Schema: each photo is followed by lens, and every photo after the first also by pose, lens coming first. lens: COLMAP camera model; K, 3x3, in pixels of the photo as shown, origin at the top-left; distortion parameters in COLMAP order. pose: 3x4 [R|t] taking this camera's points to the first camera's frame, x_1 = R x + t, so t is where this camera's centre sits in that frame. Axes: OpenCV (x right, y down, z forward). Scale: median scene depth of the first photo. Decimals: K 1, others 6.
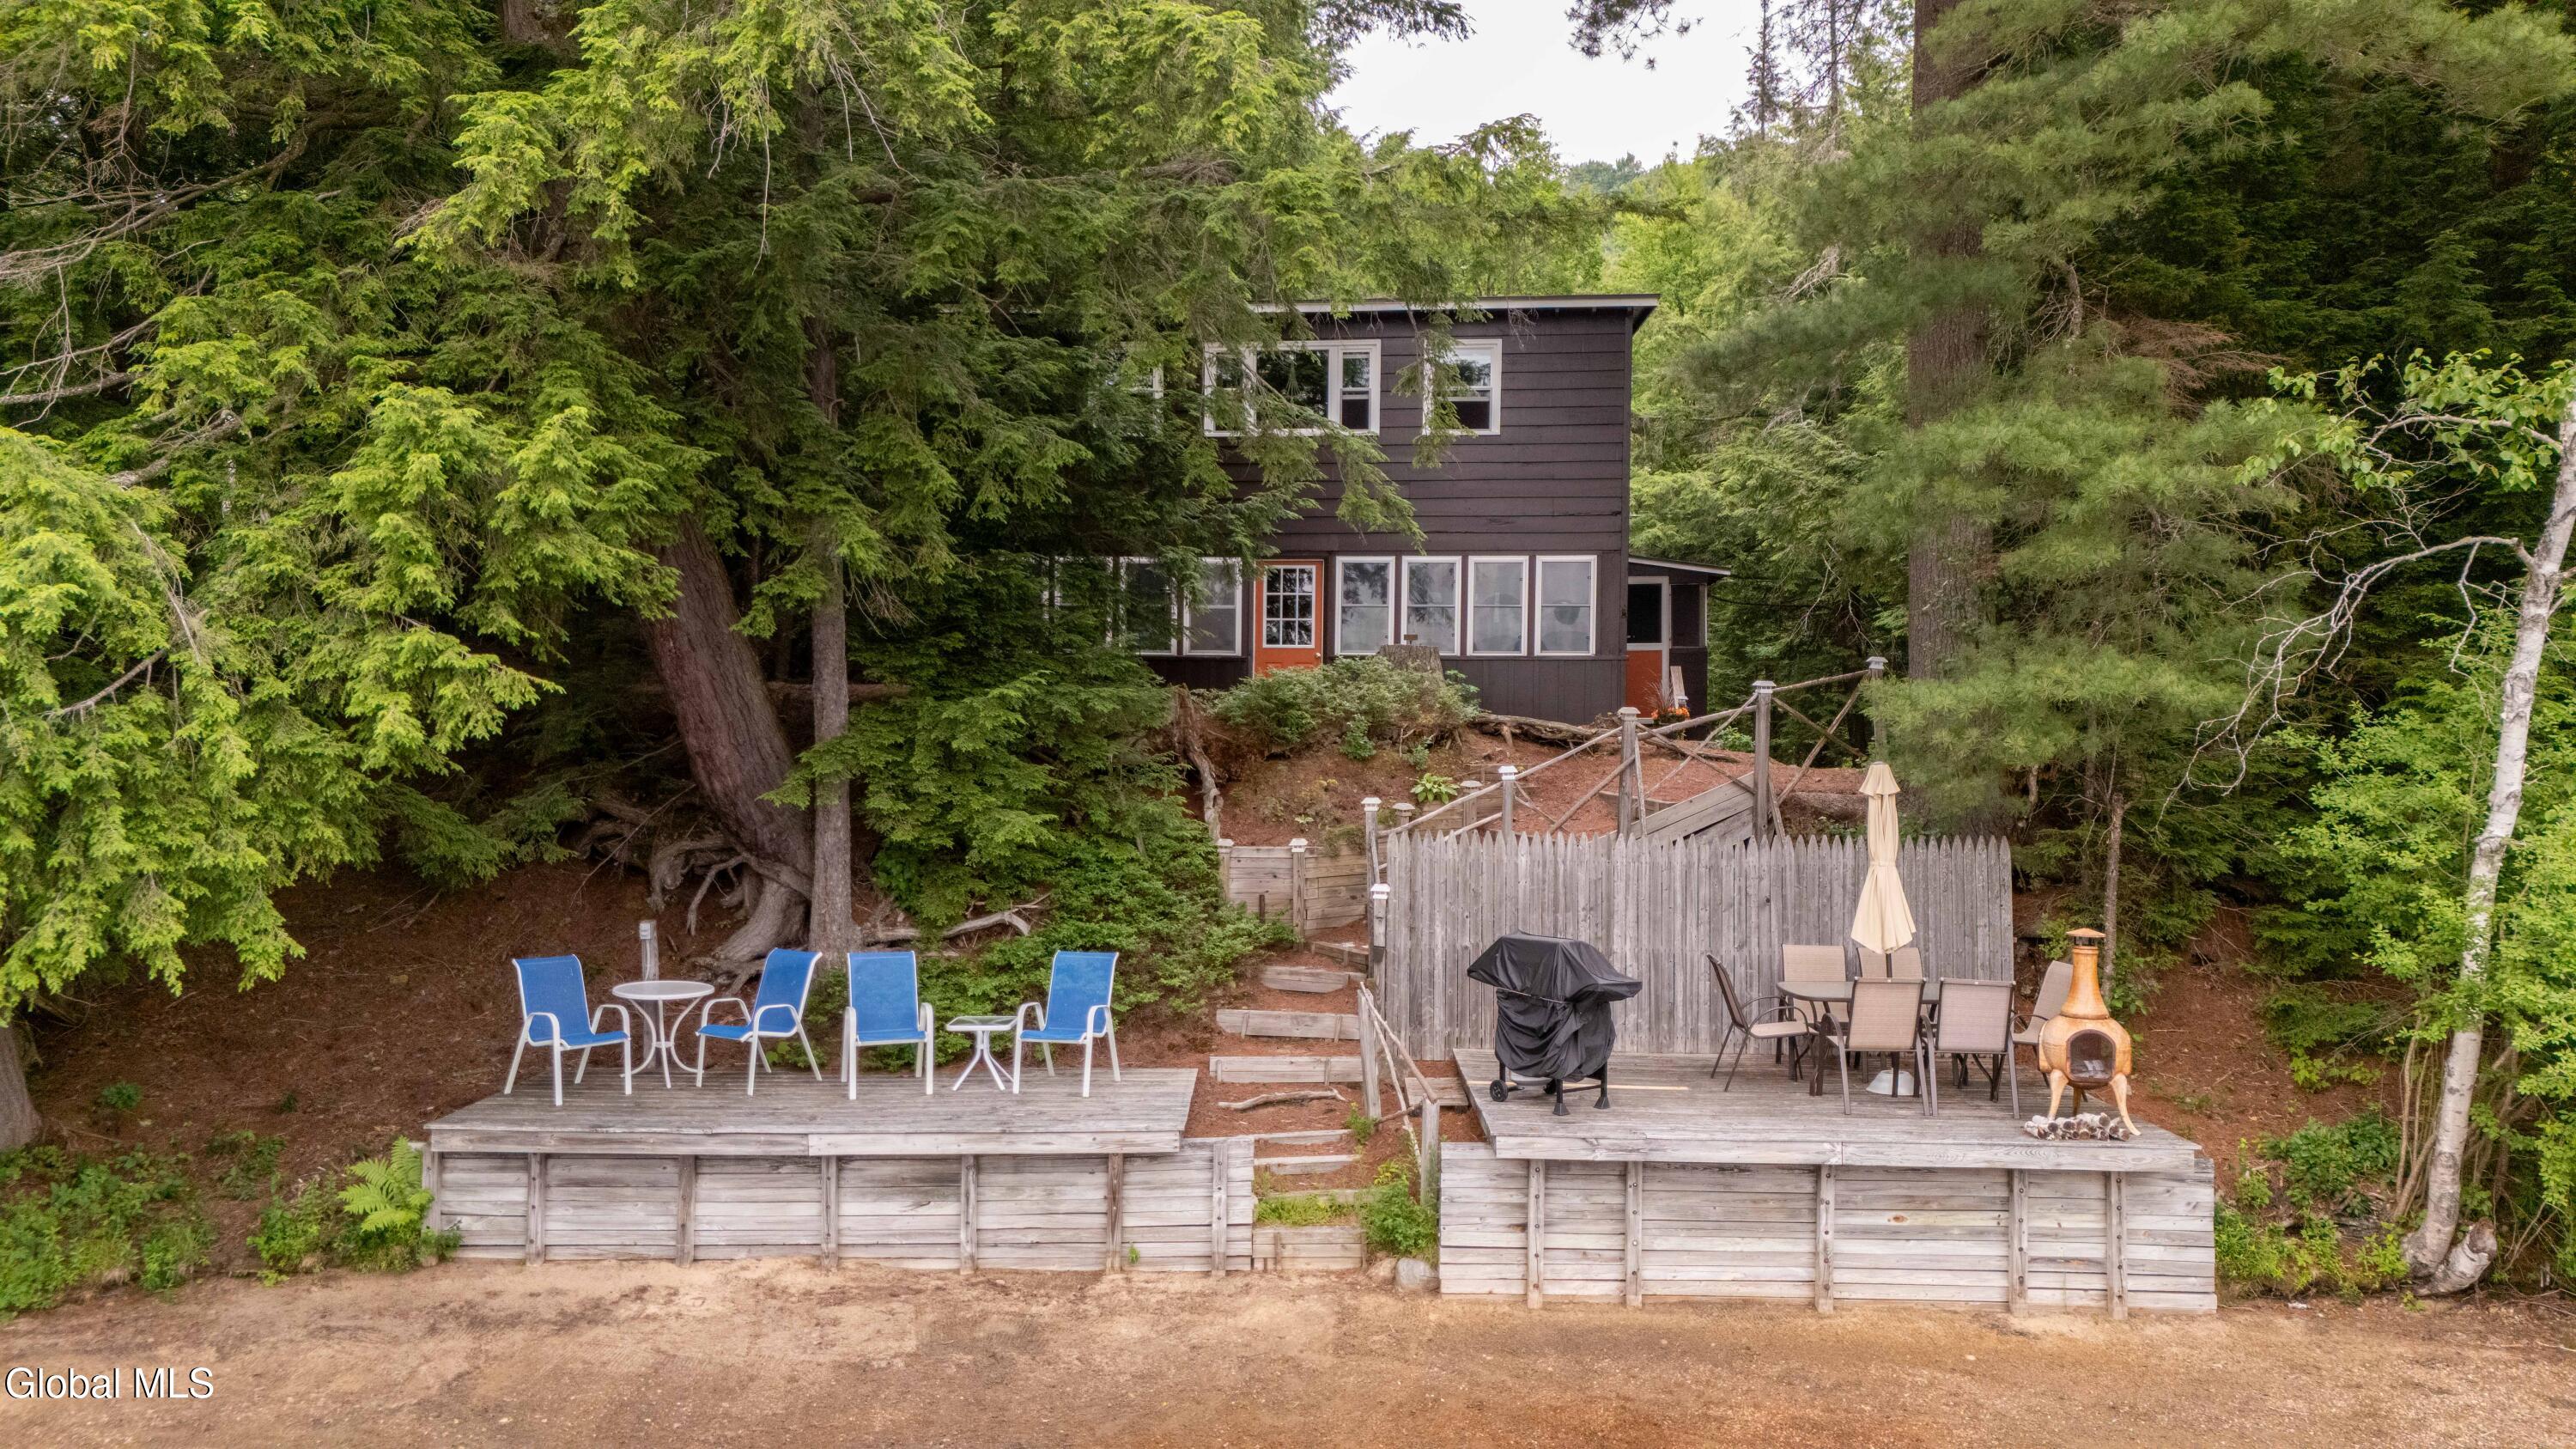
lens RADIAL K [[1788.8, 0, 1288.0], [0, 1788.8, 724.5], [0, 0, 1]] dist [0.026115, -0.000112]
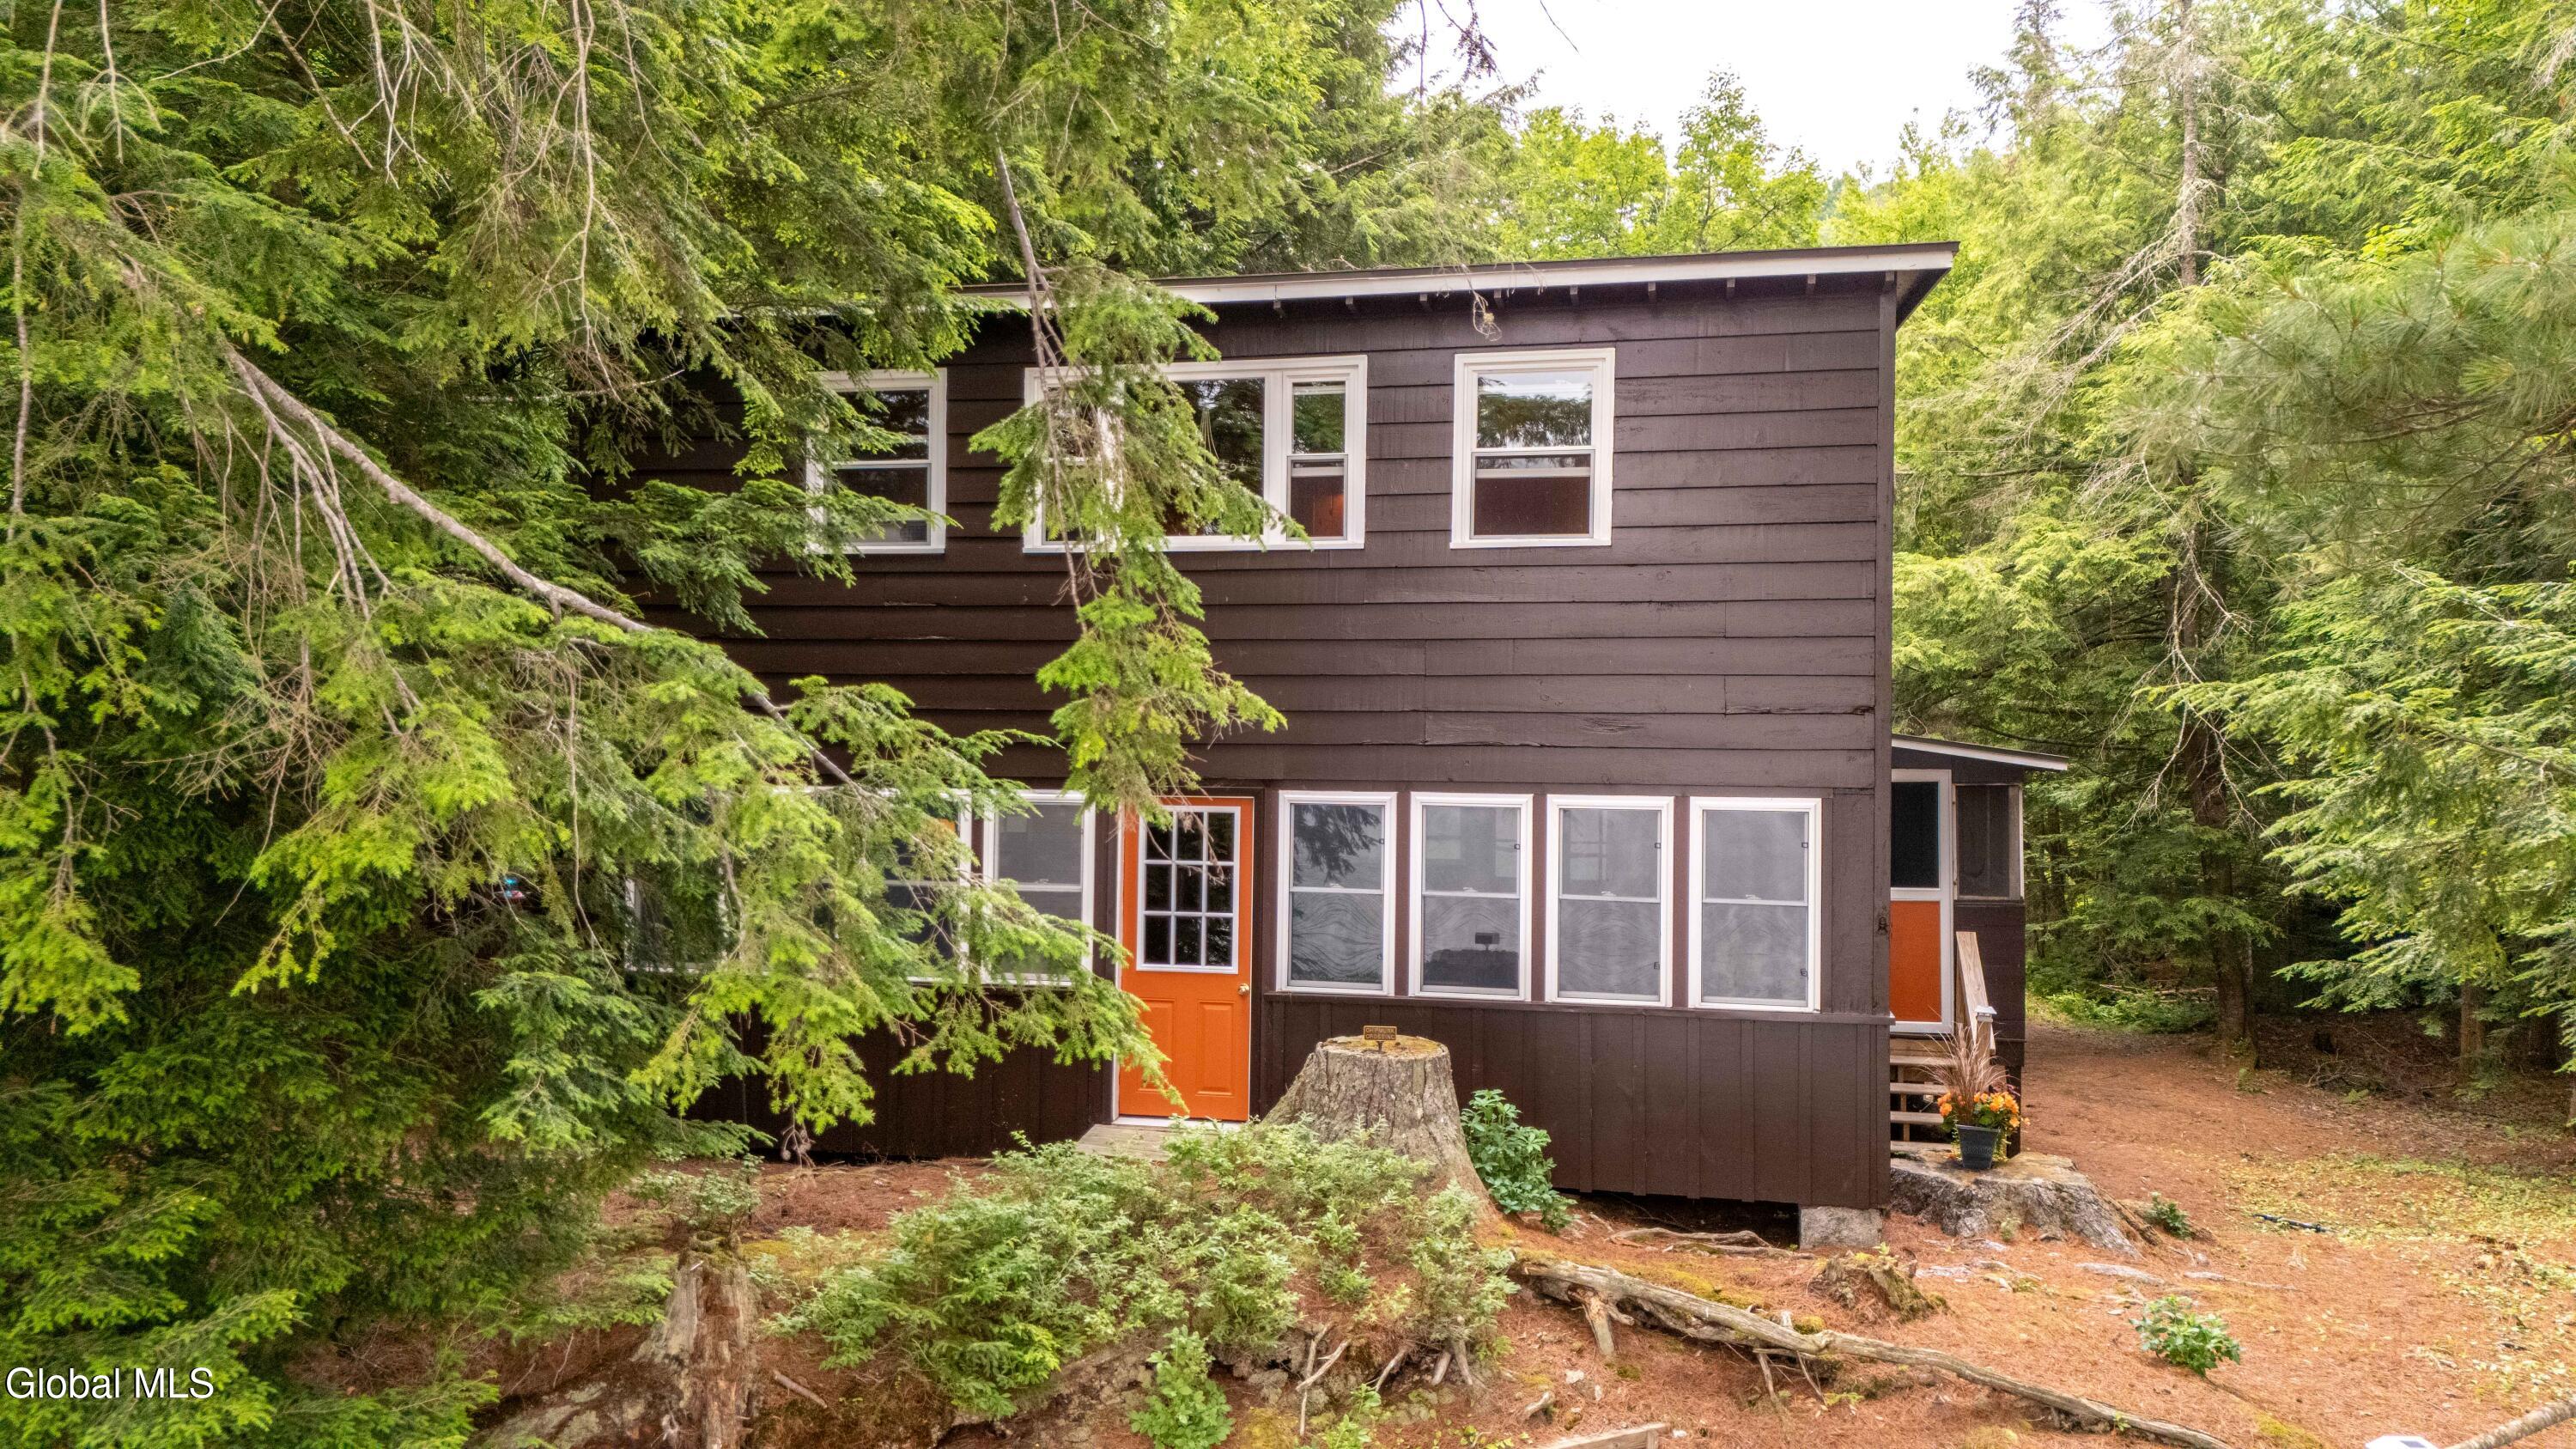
lens RADIAL K [[1788.8, 0, 1288.0], [0, 1788.8, 724.5], [0, 0, 1]] dist [0.026115, -0.000112]
pose [[0.993417, -0.001511, -0.114541, 0.150227], [-0.001219, 0.999717, -0.023759, -0.176512], [0.114544, 0.023743, 0.993134, 0.887412]]
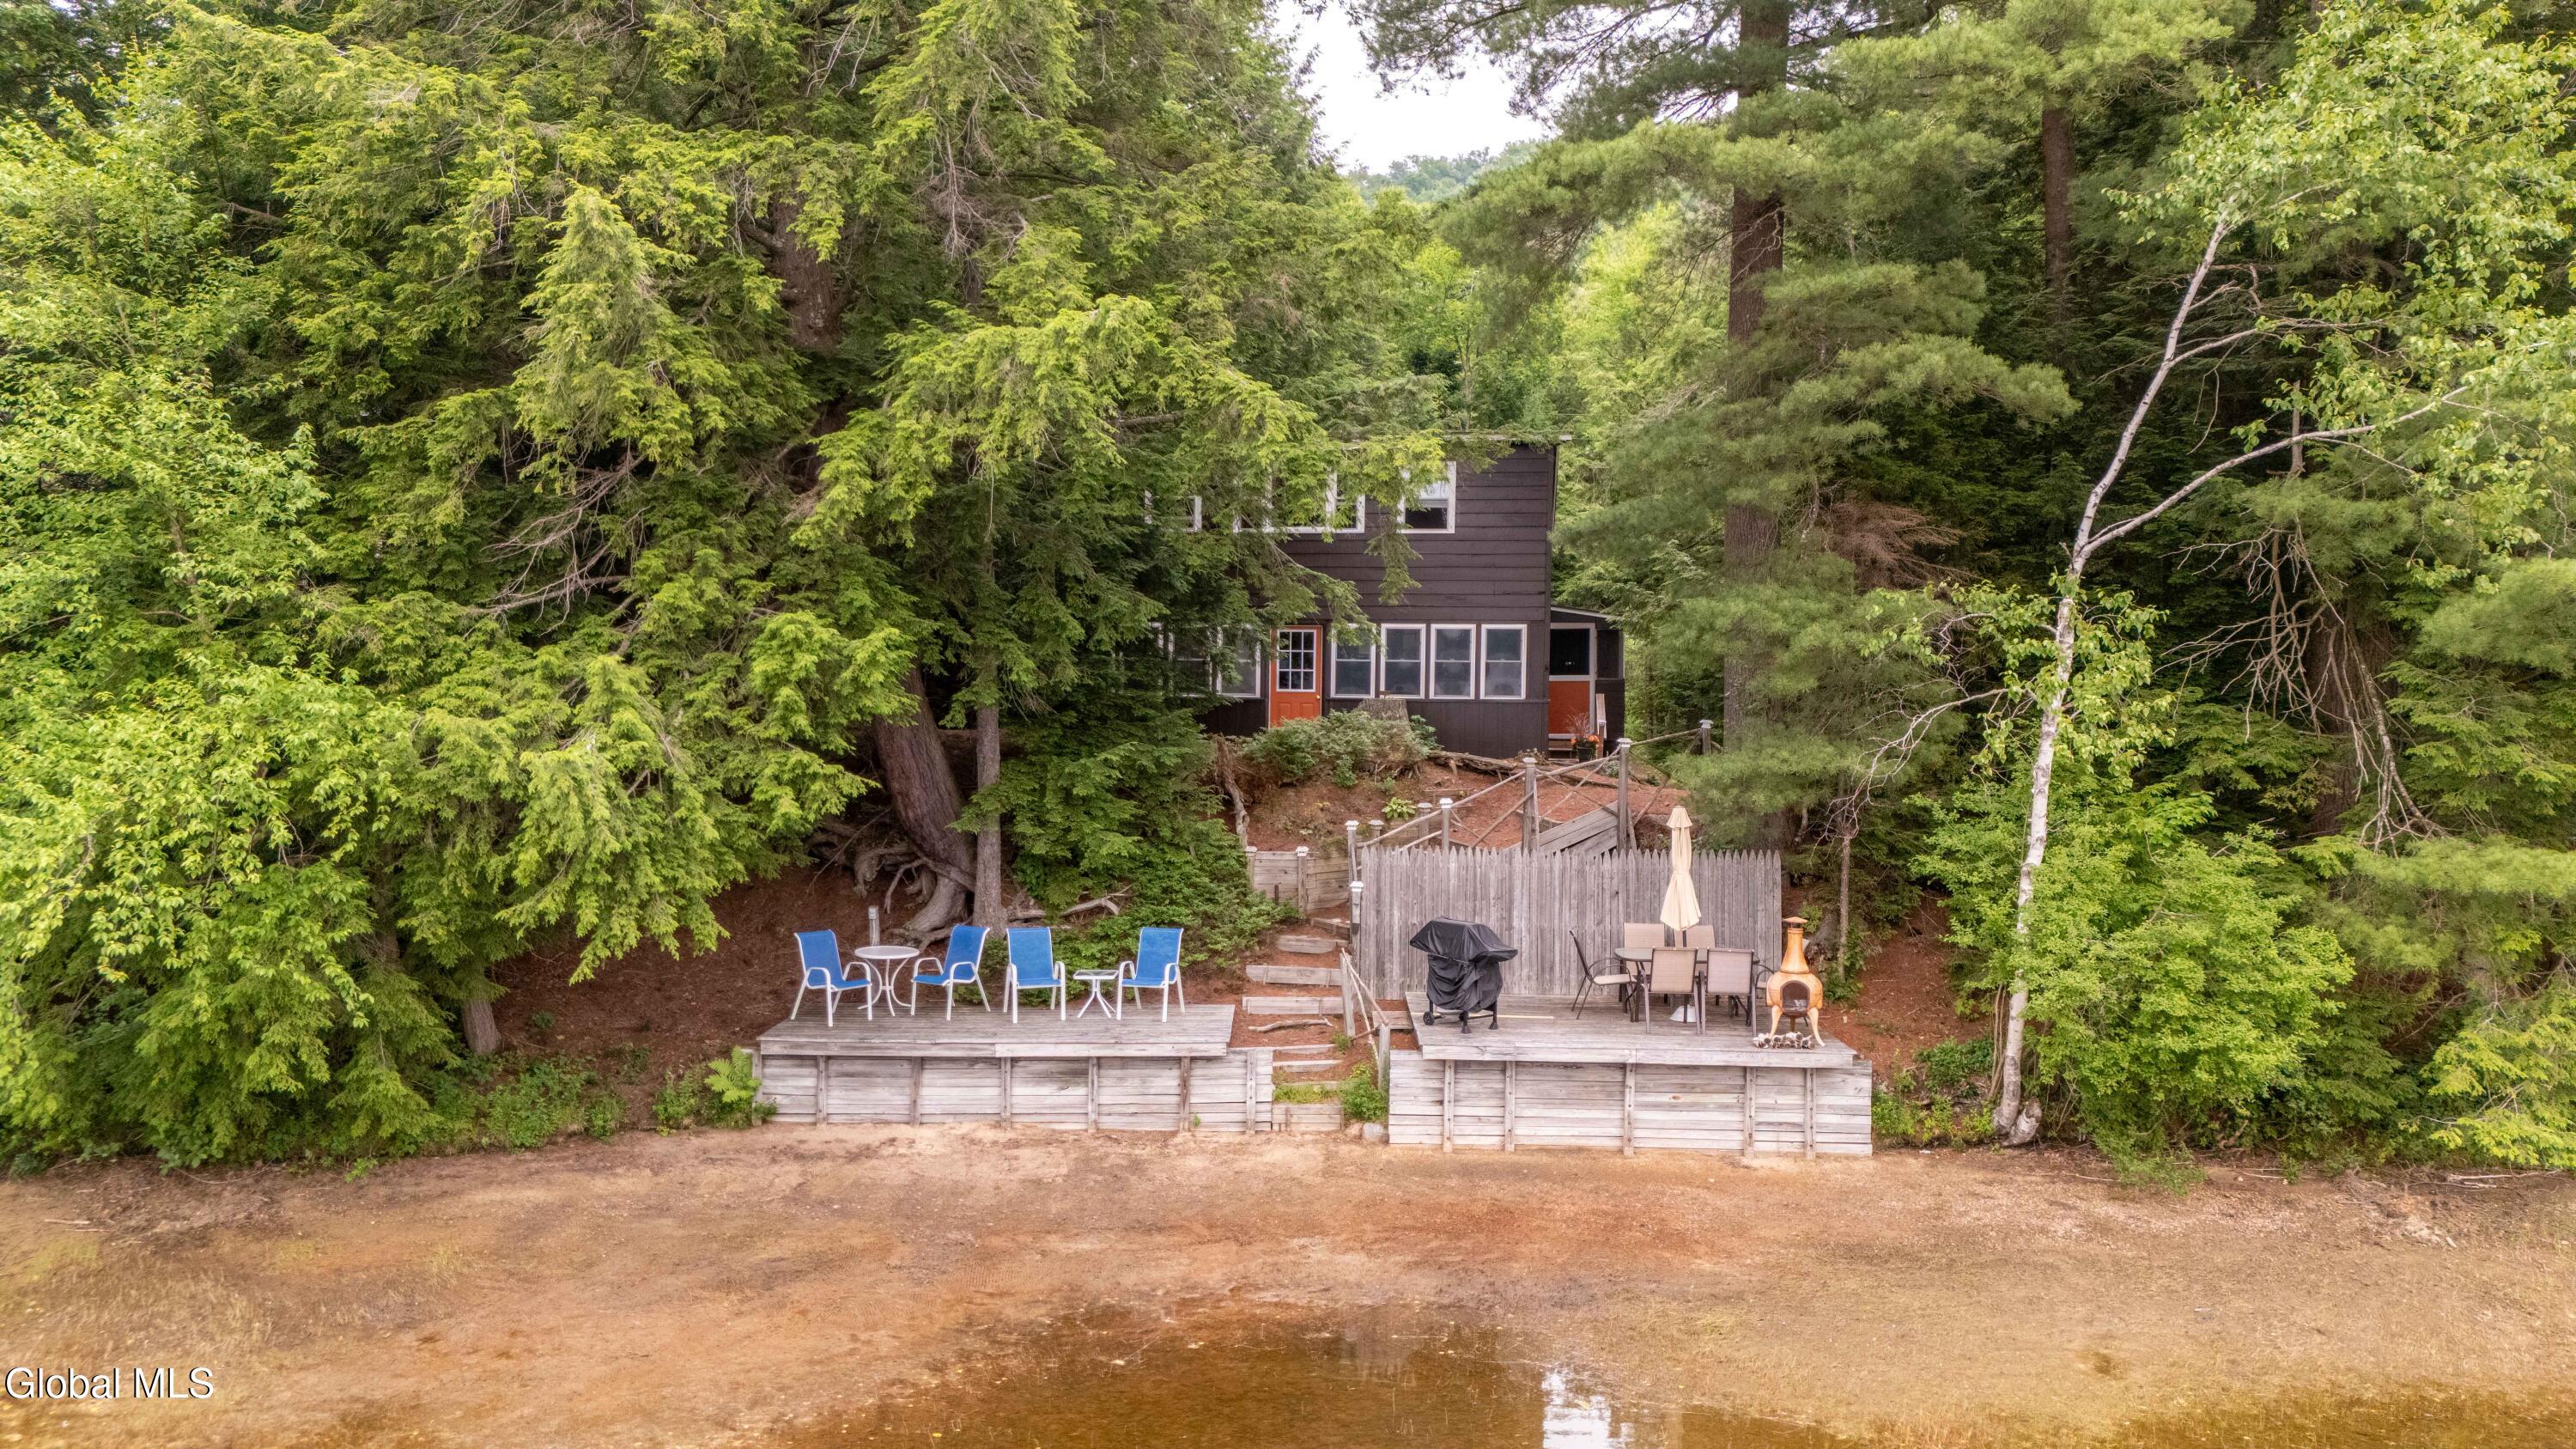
lens RADIAL K [[1777.3, 0, 1288.0], [0, 1777.3, 724.5], [0, 0, 1]] dist [0.046670, -0.000274]
pose [[0.999987, 0.001112, -0.004883, 0.001730], [-0.000969, 0.999572, 0.029247, -0.100685], [0.004913, -0.029242, 0.999560, -0.565137]]
